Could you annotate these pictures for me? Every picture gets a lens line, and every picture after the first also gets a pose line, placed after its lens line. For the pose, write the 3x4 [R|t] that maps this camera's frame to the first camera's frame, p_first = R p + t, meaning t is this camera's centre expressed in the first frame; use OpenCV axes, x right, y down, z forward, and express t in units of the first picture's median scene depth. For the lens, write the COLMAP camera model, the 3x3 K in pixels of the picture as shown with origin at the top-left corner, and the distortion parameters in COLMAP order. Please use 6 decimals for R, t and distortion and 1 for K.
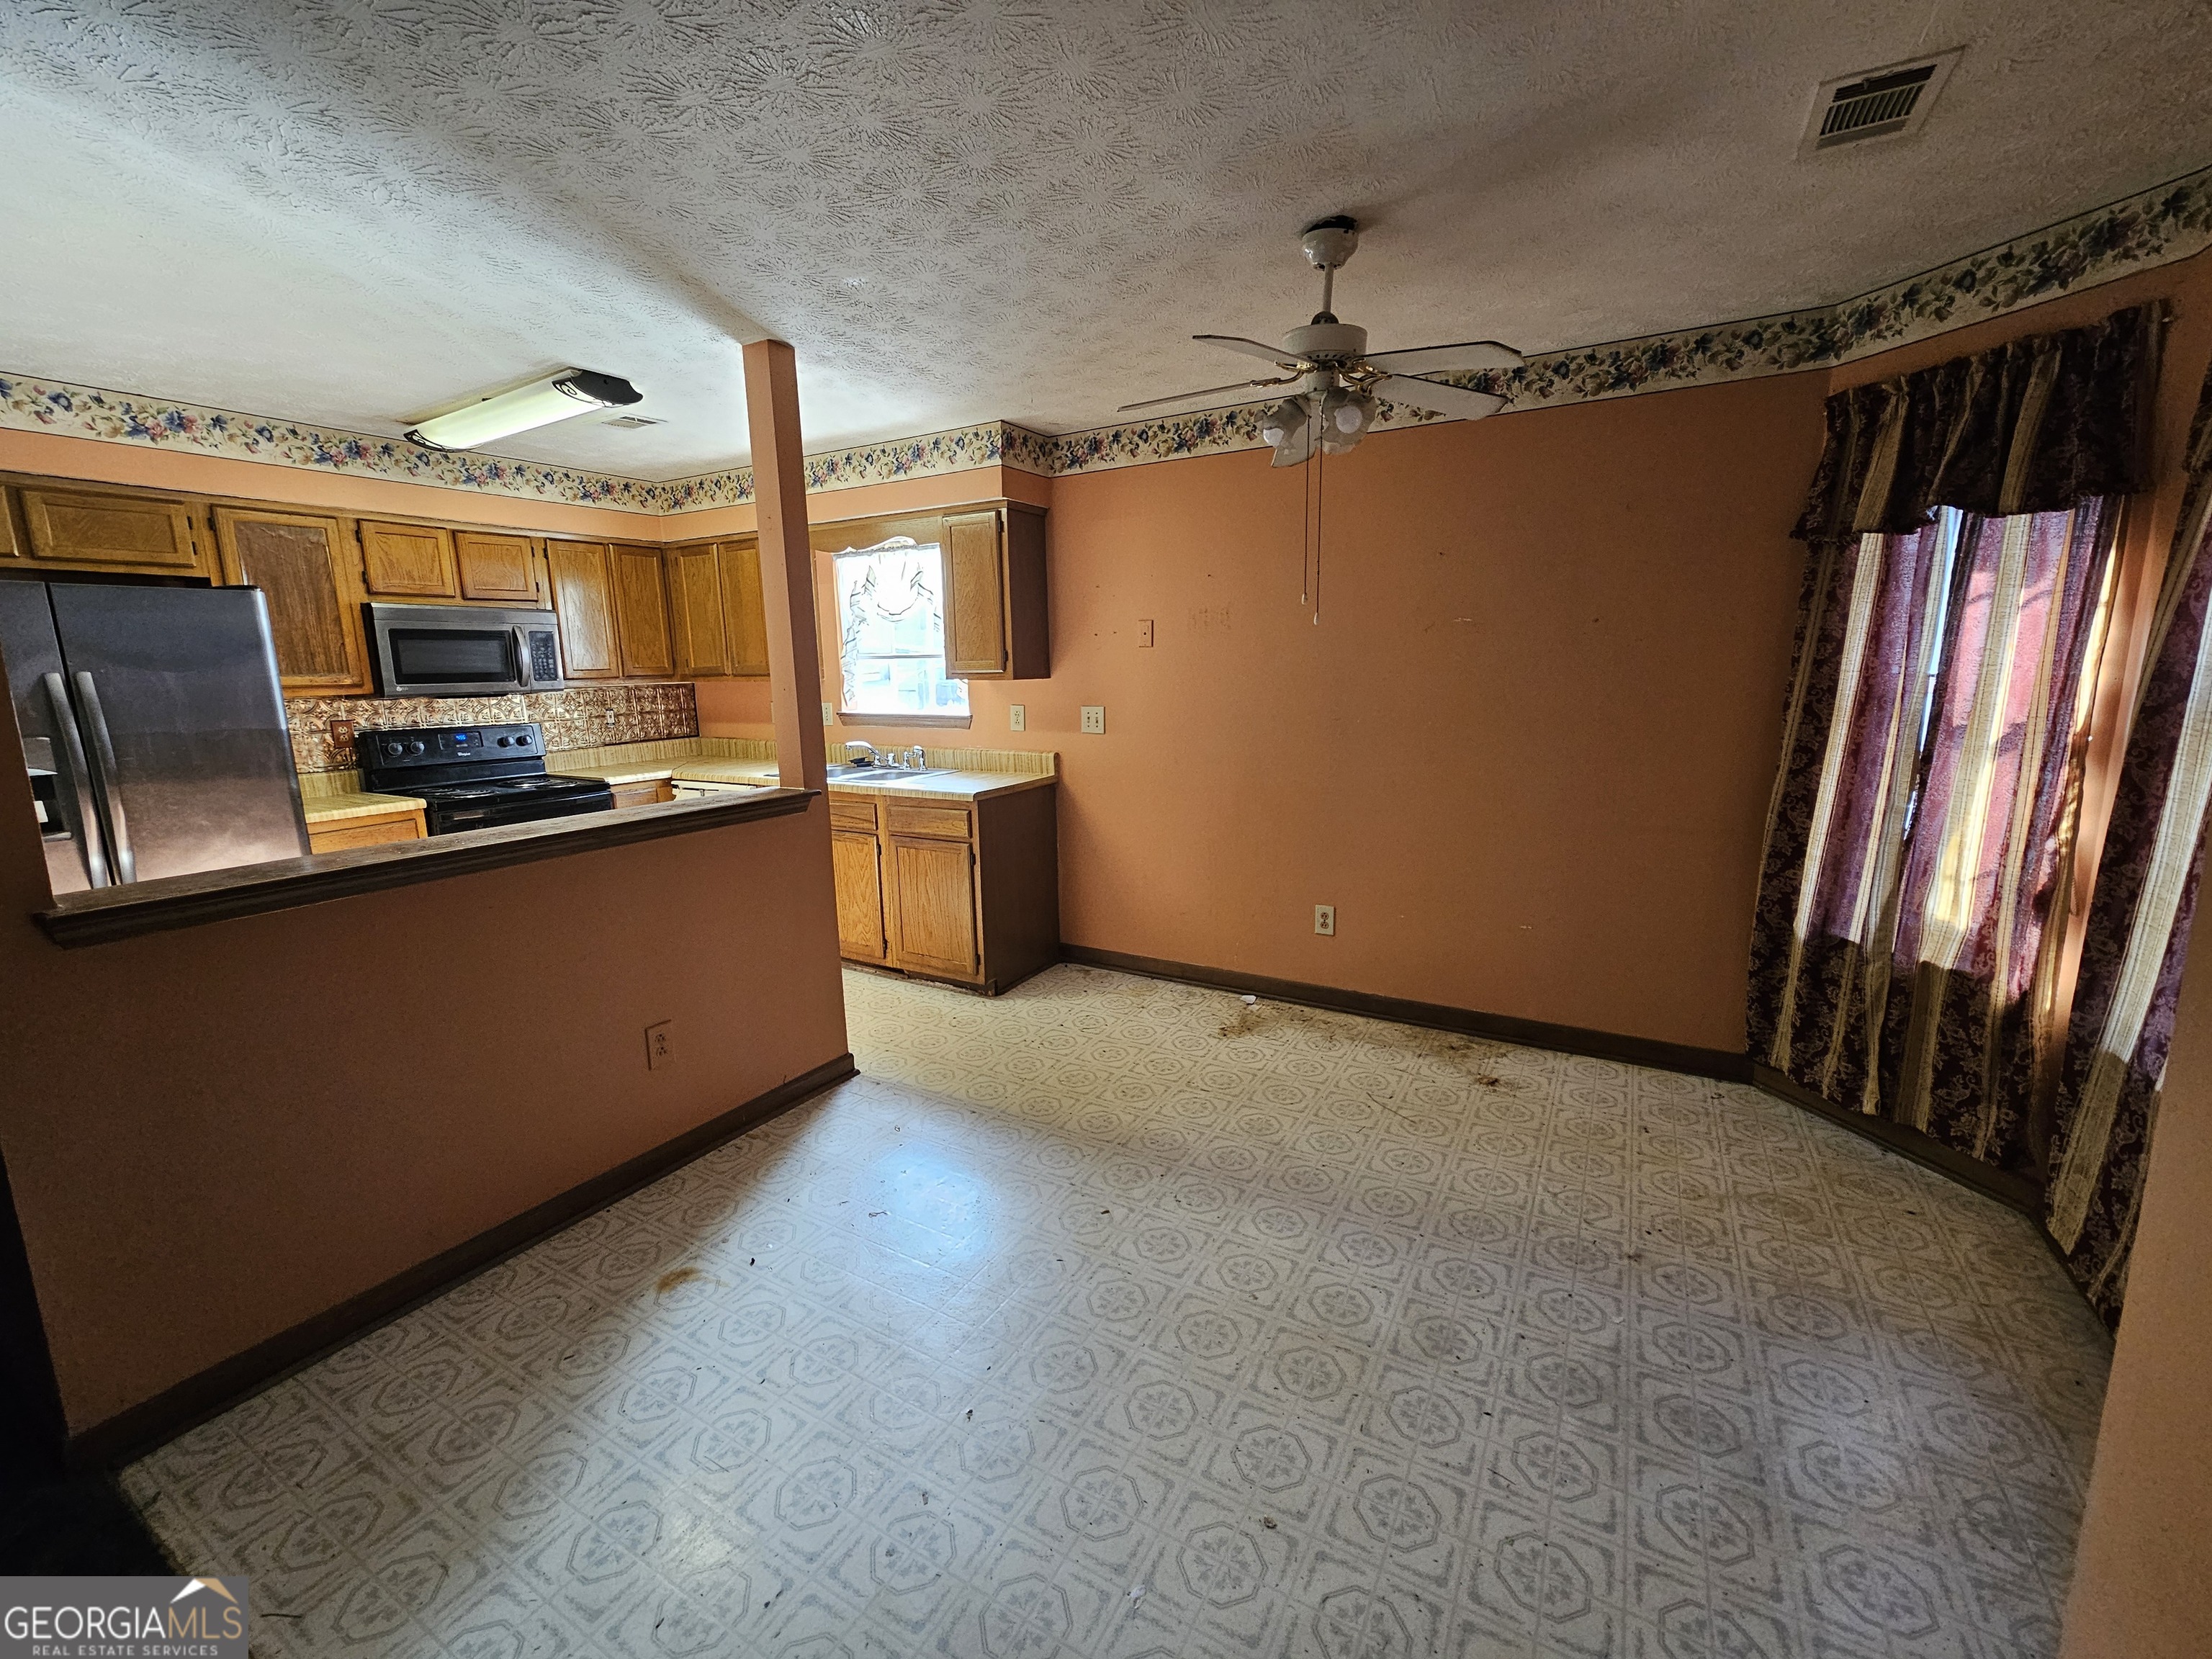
lens RADIAL K [[904.7, 0, 1105.6], [0, 904.7, 830.8], [0, 0, 1]] dist [0.000630, -0.000363]
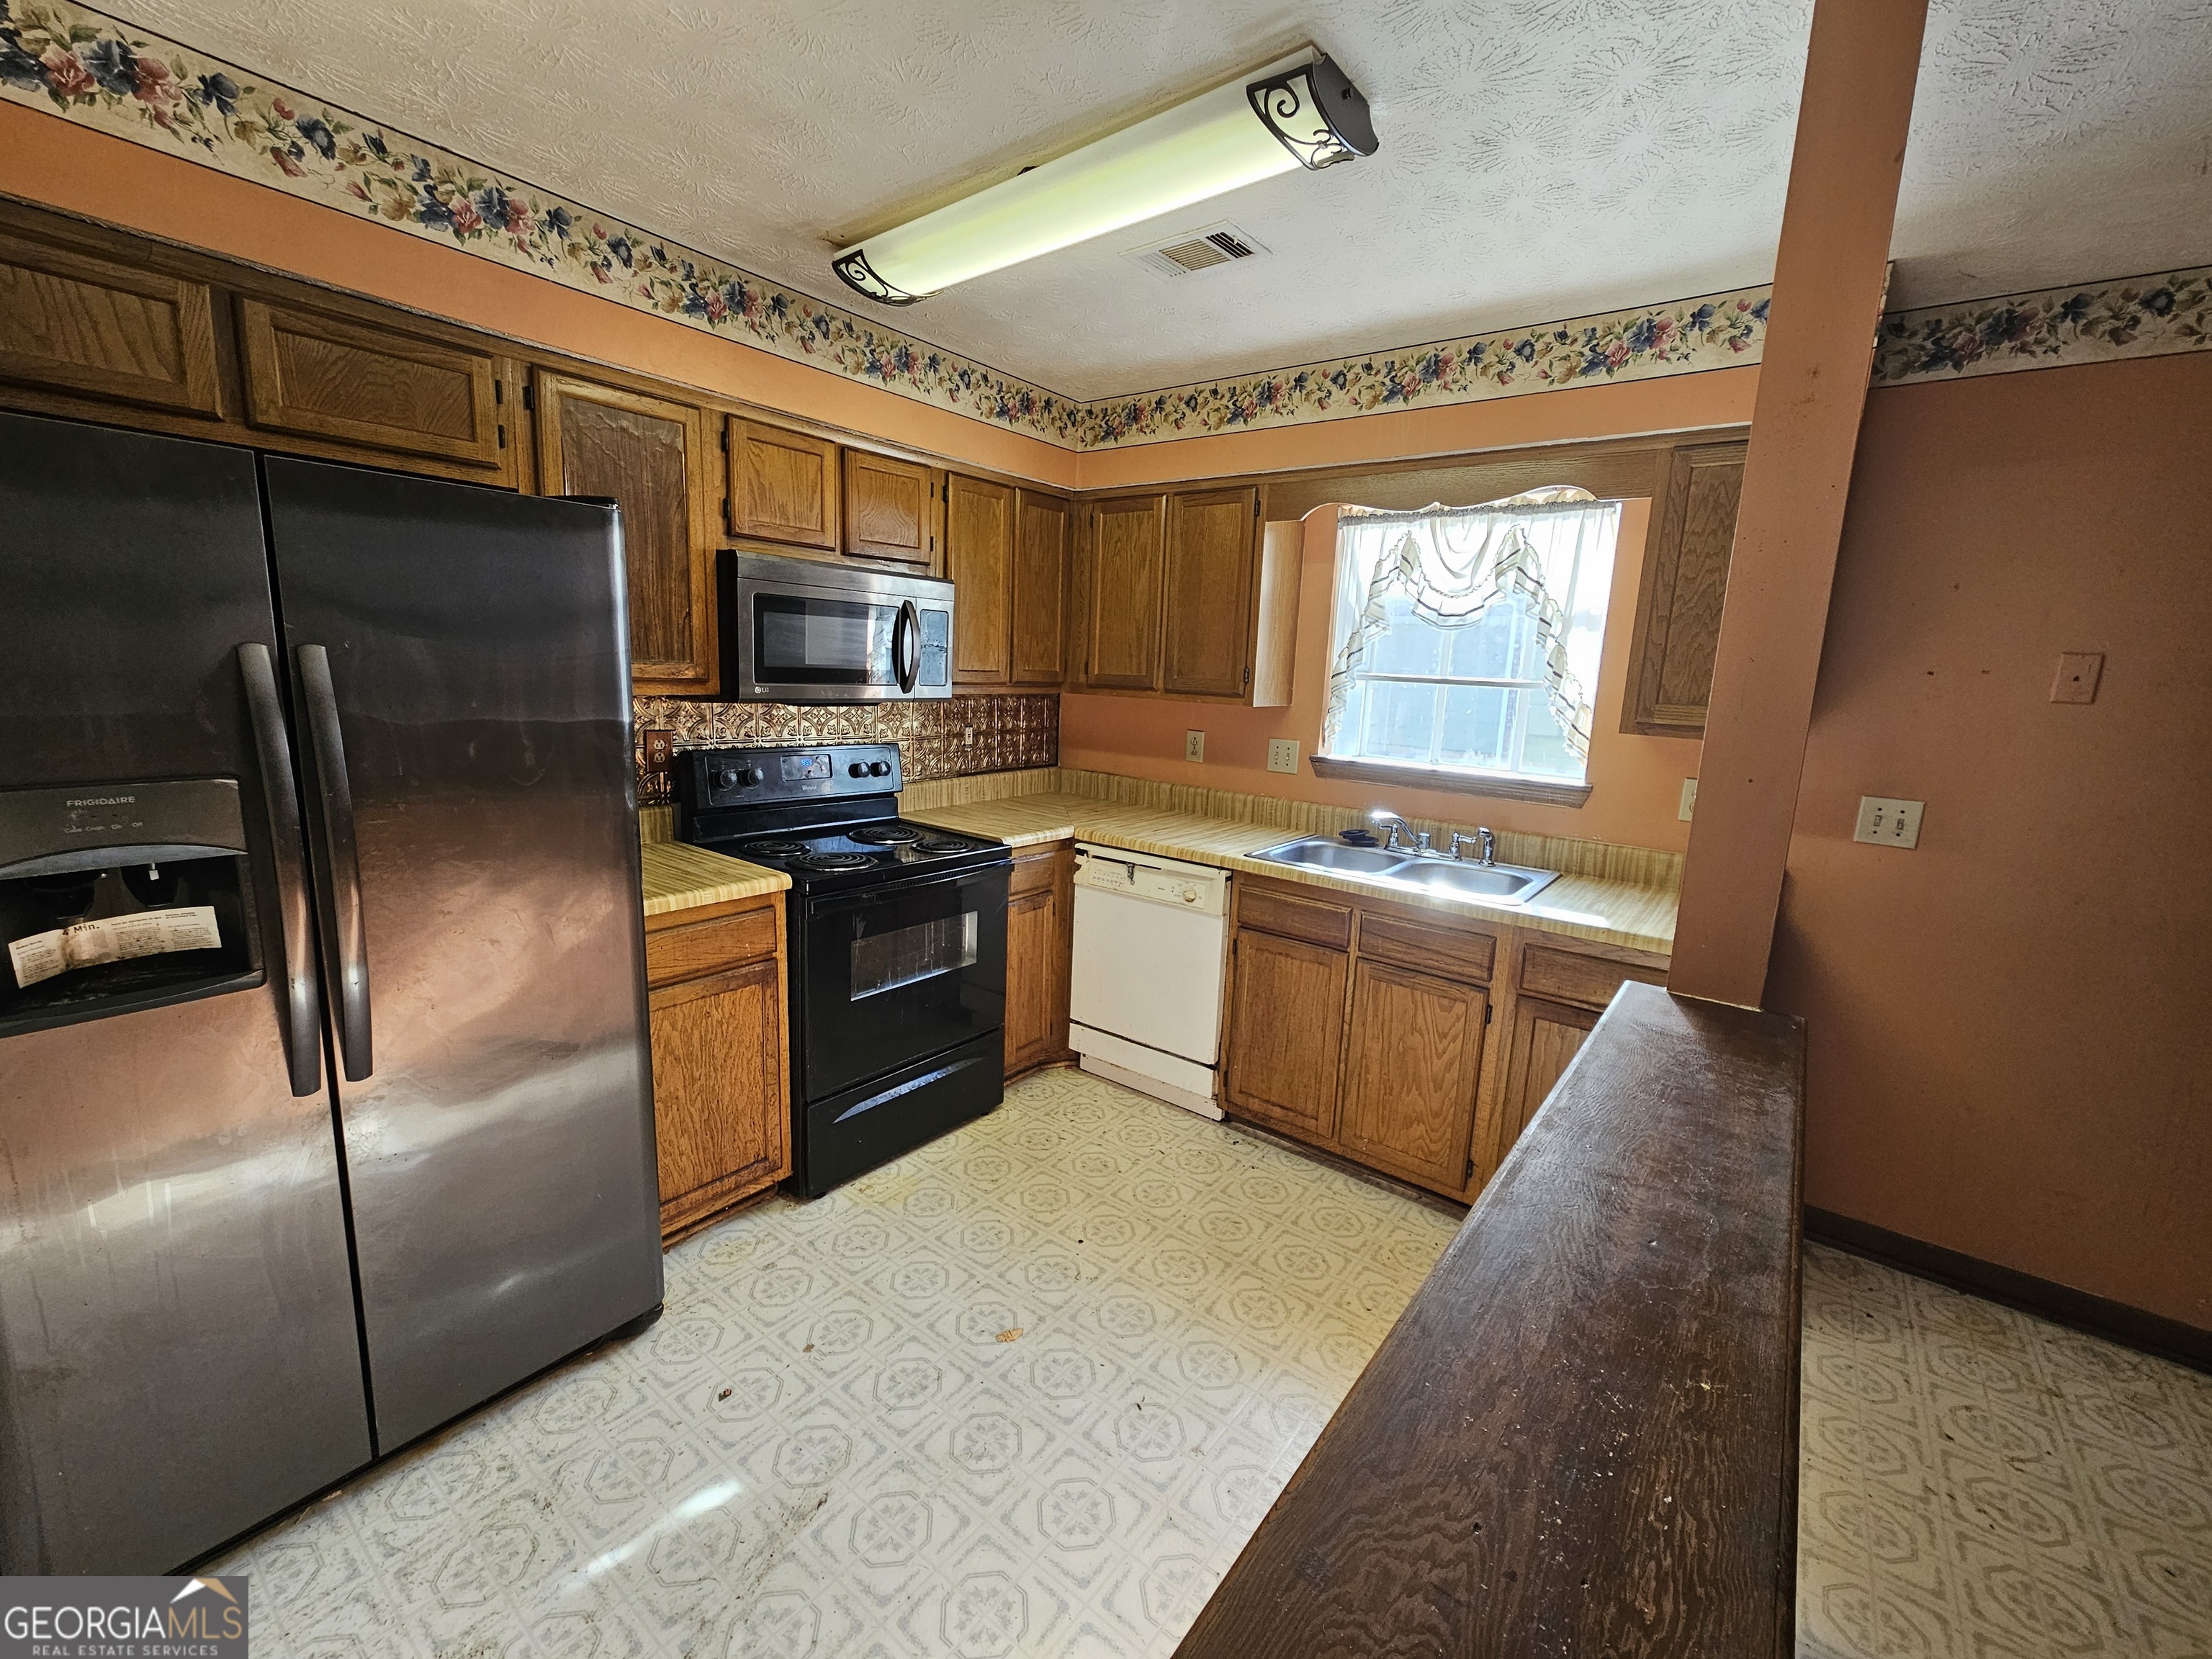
lens RADIAL K [[904.7, 0, 1105.9], [0, 904.7, 830.7], [0, 0, 1]] dist [0.000630, -0.000363]
pose [[0.989179, 0.085531, -0.119206, -0.464047], [-0.086002, 0.996294, 0.001201, -0.082303], [0.118867, 0.009064, 0.992869, 0.412009]]
